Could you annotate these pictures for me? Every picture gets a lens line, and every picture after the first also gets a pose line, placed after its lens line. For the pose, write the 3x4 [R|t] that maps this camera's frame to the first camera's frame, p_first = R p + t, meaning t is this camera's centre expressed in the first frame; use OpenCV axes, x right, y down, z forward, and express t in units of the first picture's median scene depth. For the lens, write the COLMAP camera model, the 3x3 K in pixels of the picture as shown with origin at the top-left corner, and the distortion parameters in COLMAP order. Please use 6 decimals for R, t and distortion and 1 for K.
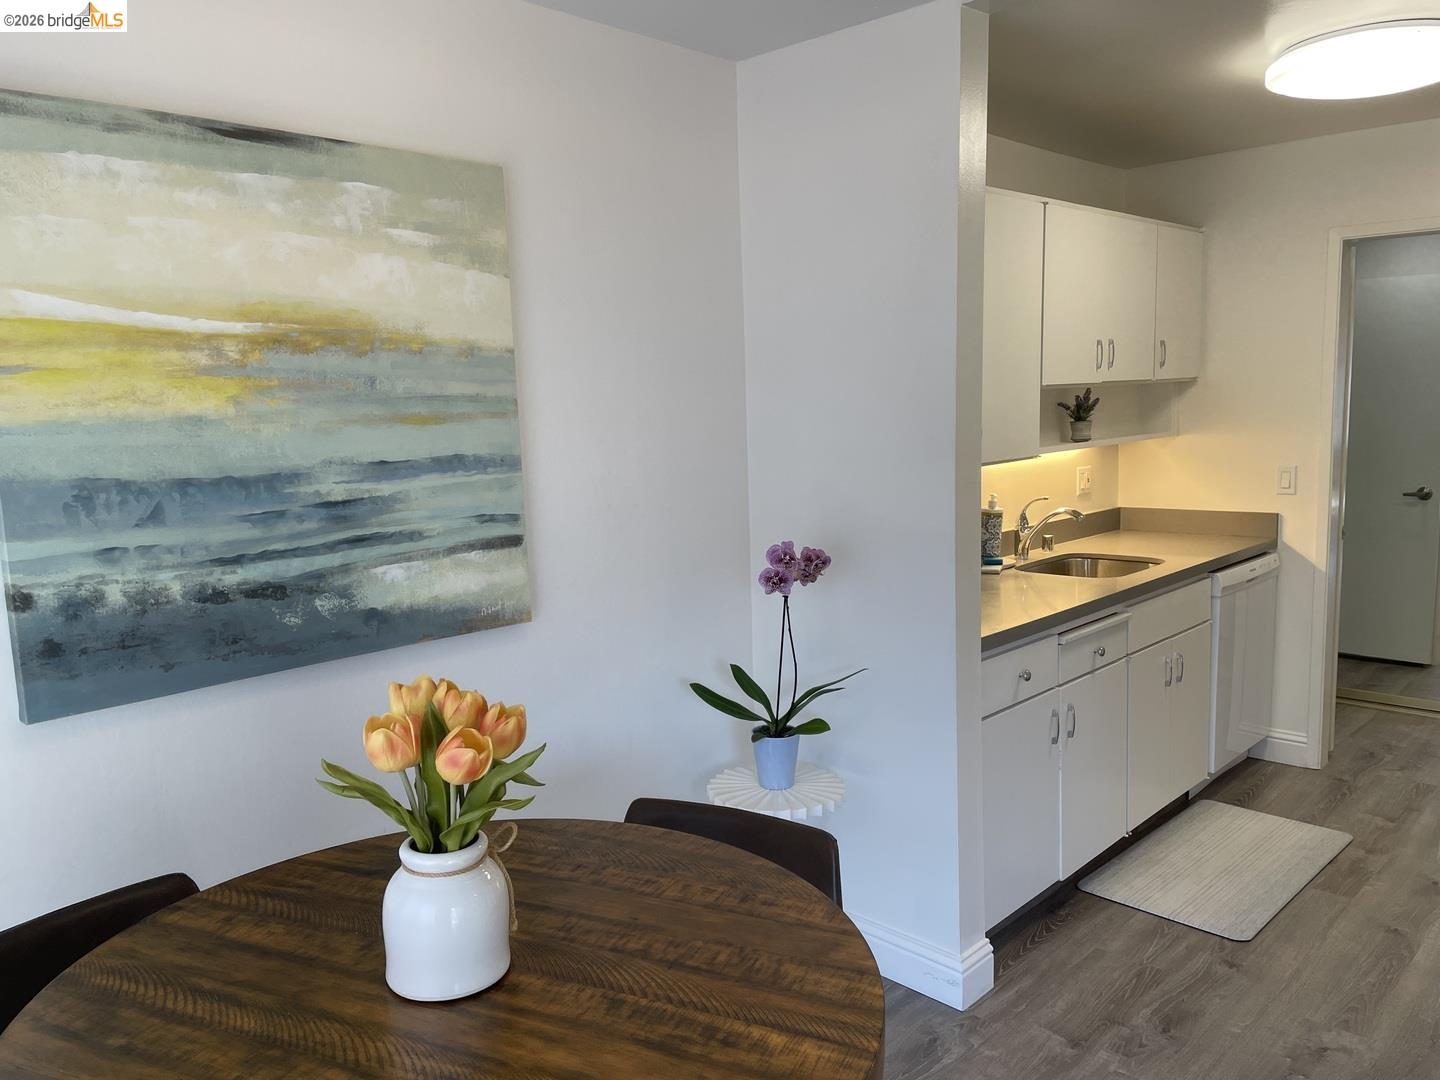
lens RADIAL K [[1095.7, 0, 699.6], [0, 1095.7, 547.0], [0, 0, 1]] dist [0.091627, -0.117274]
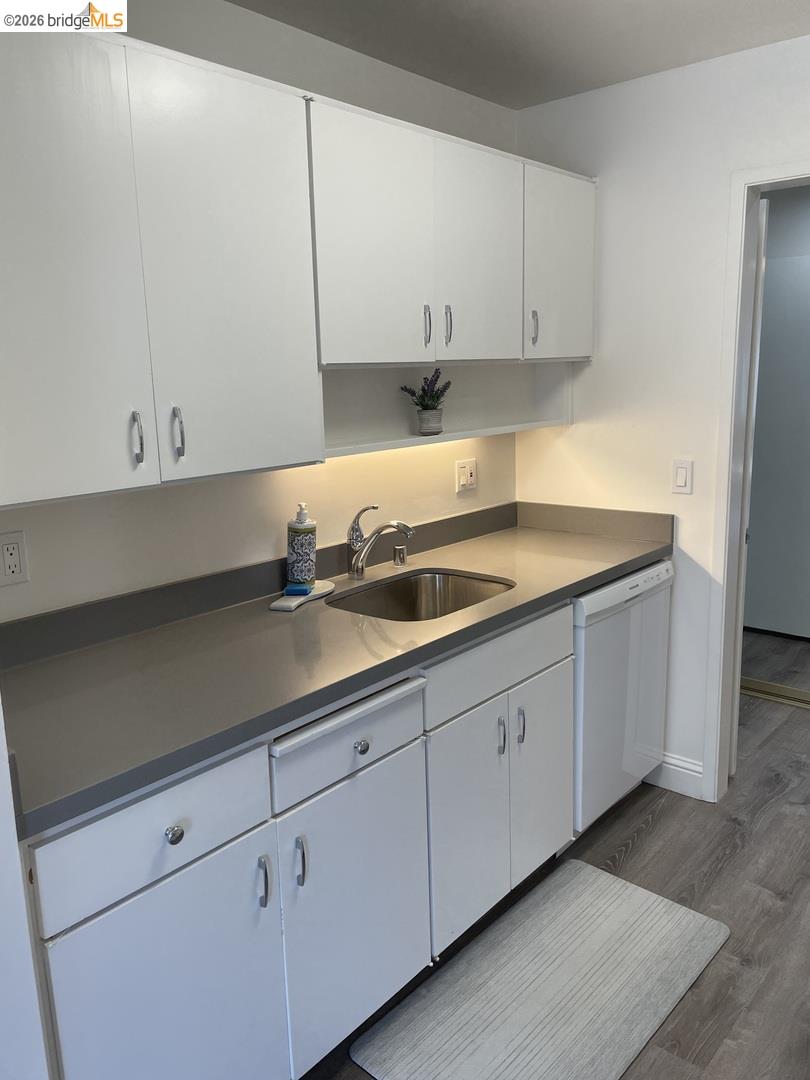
lens RADIAL K [[821.8, 0, 404.8], [0, 821.8, 531.1], [0, 0, 1]] dist [0.091627, -0.117274]
pose [[0.998224, -0.005560, 0.059308, 0.510312], [0.002294, 0.998484, 0.054998, -0.101328], [-0.059523, -0.054764, 0.996724, 0.687801]]
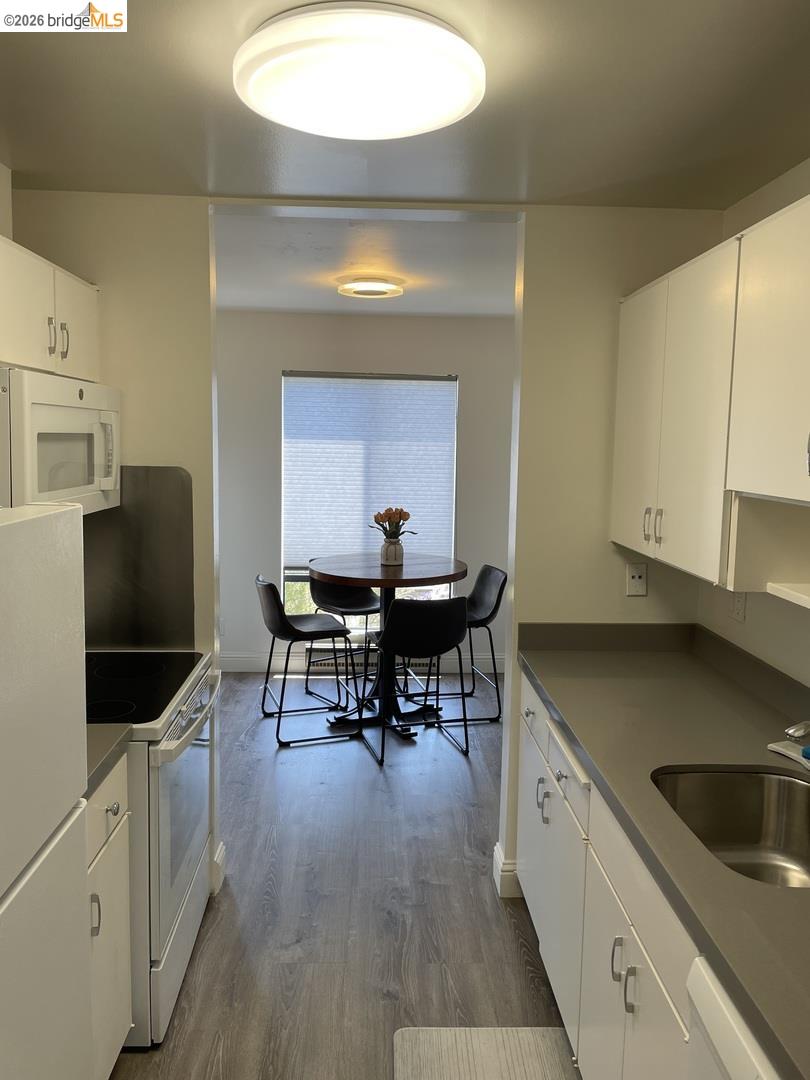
lens RADIAL K [[821.8, 0, 404.8], [0, 821.8, 531.1], [0, 0, 1]] dist [0.091627, -0.117274]
pose [[-0.691221, 0.105717, -0.714869, 1.301073], [-0.088921, 0.969281, 0.229320, -0.347589], [0.717152, 0.222078, -0.660586, 1.869553]]
